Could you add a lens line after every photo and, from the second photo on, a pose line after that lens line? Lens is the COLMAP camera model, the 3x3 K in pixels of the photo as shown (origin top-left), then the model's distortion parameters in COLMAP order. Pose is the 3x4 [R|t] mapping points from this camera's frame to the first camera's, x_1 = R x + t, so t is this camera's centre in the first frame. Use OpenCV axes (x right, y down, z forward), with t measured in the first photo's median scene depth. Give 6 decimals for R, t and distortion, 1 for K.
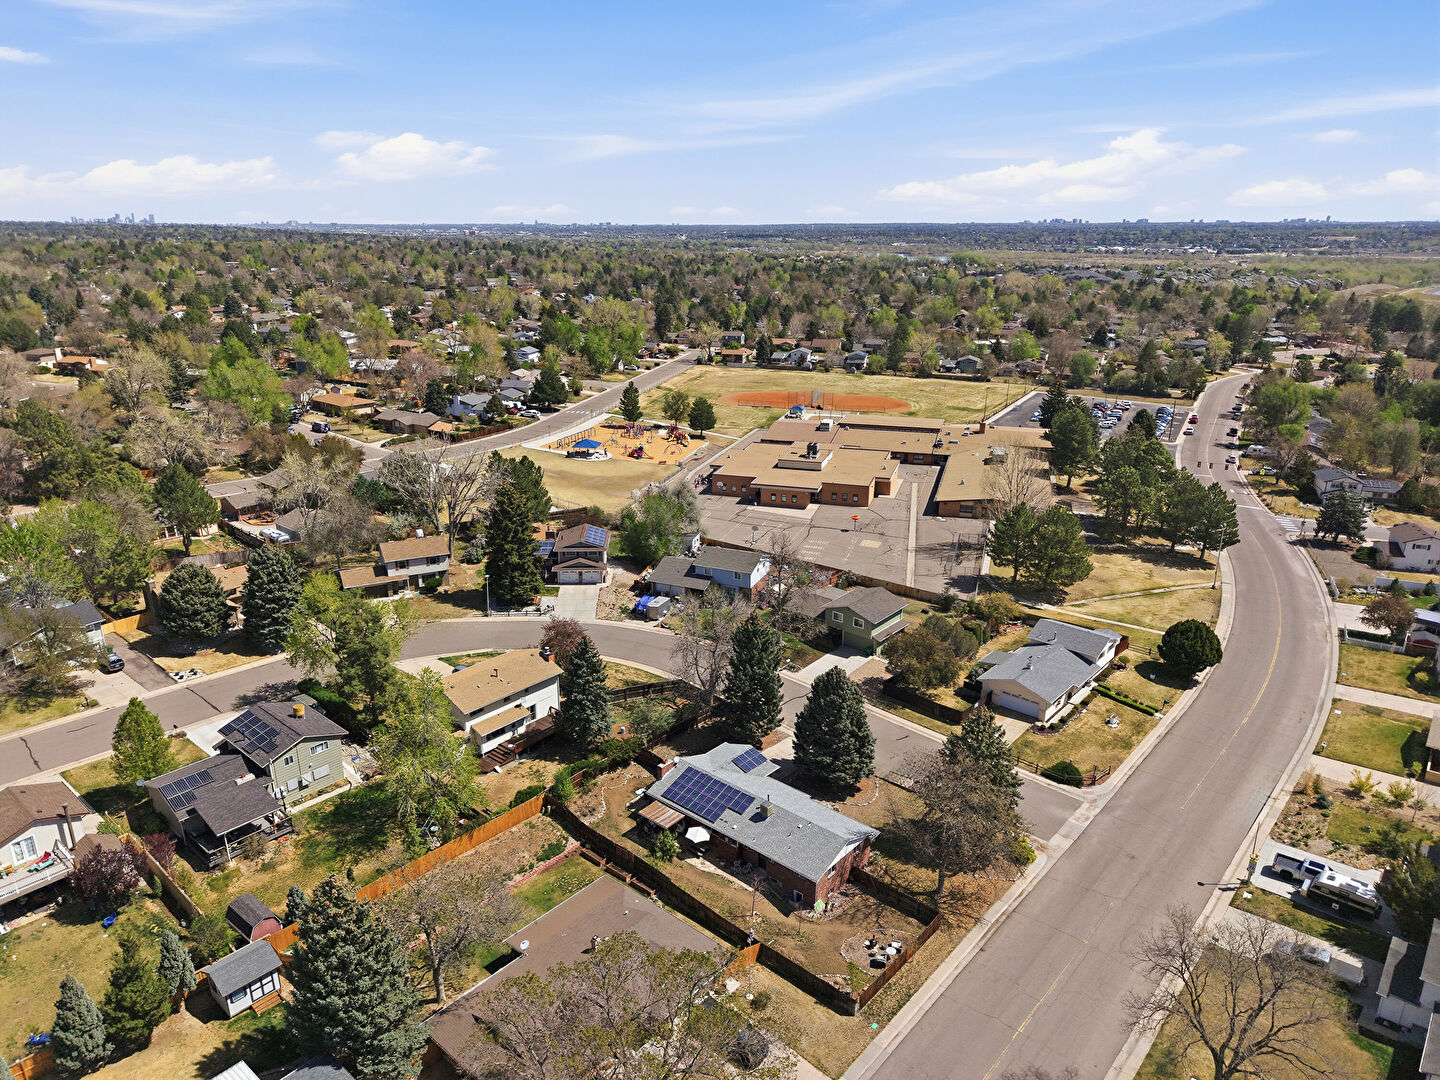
lens RADIAL K [[957.7, 0, 726.6], [0, 957.7, 541.7], [0, 0, 1]] dist [0.009168, -0.006969]
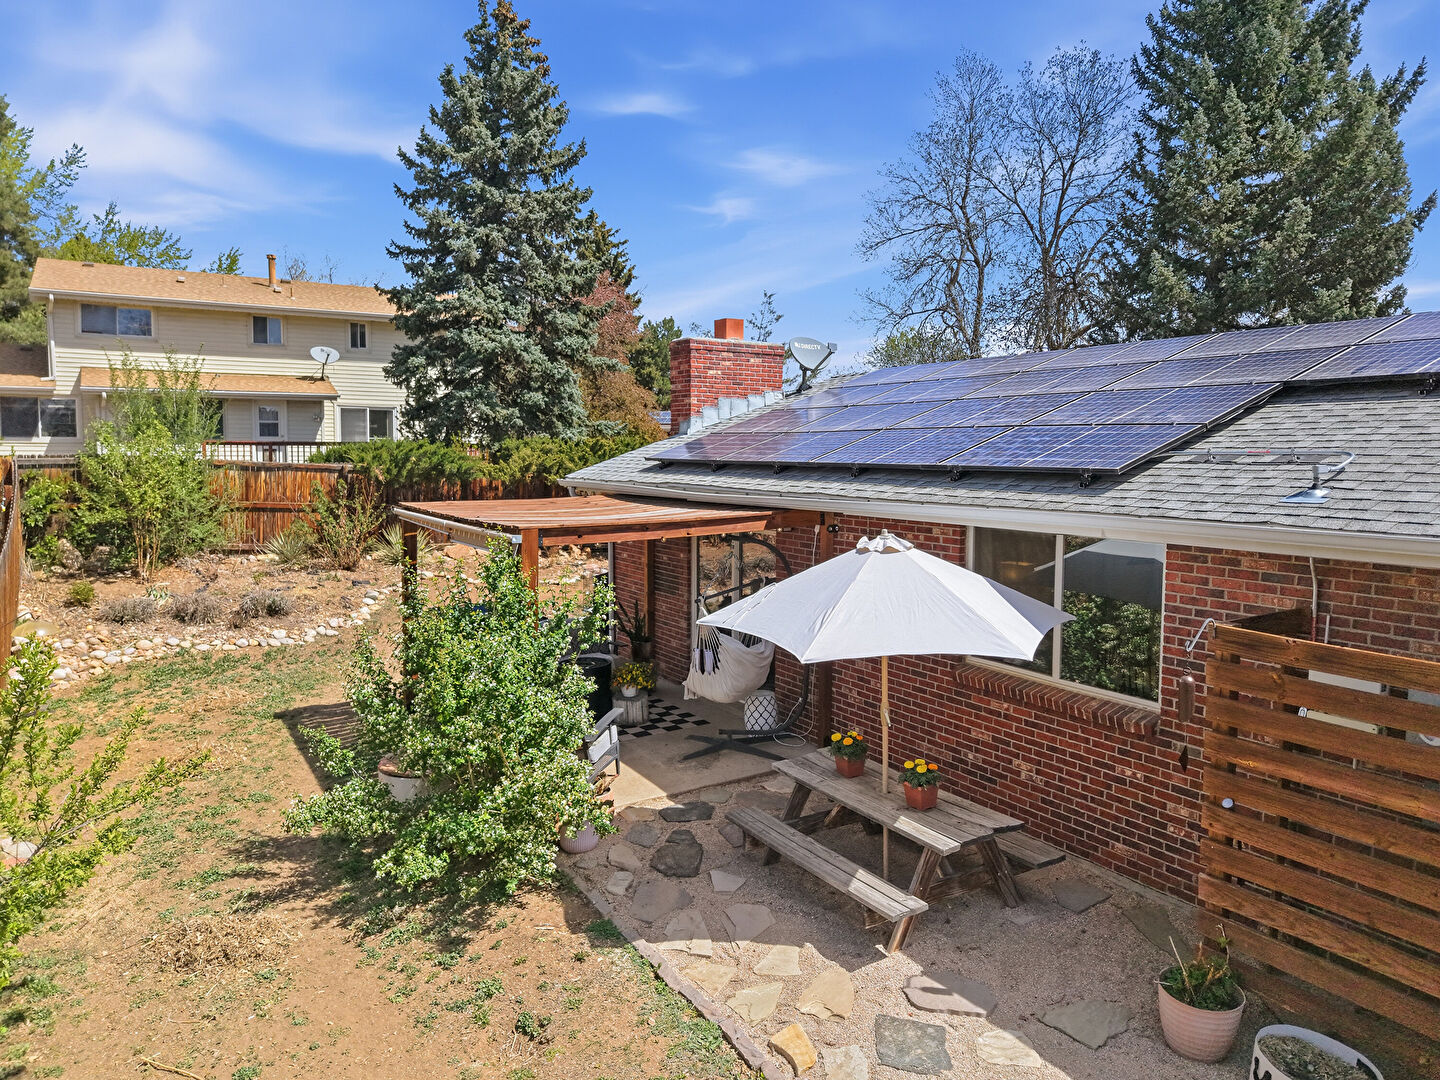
lens RADIAL K [[979.3, 0, 725.7], [0, 979.3, 505.4], [0, 0, 1]] dist [0.008106, -0.003971]
pose [[0.954667, 0.014219, -0.297336, -0.018193], [-0.089382, 0.966459, -0.240766, 0.317549], [0.283939, 0.256427, 0.923917, 0.927985]]
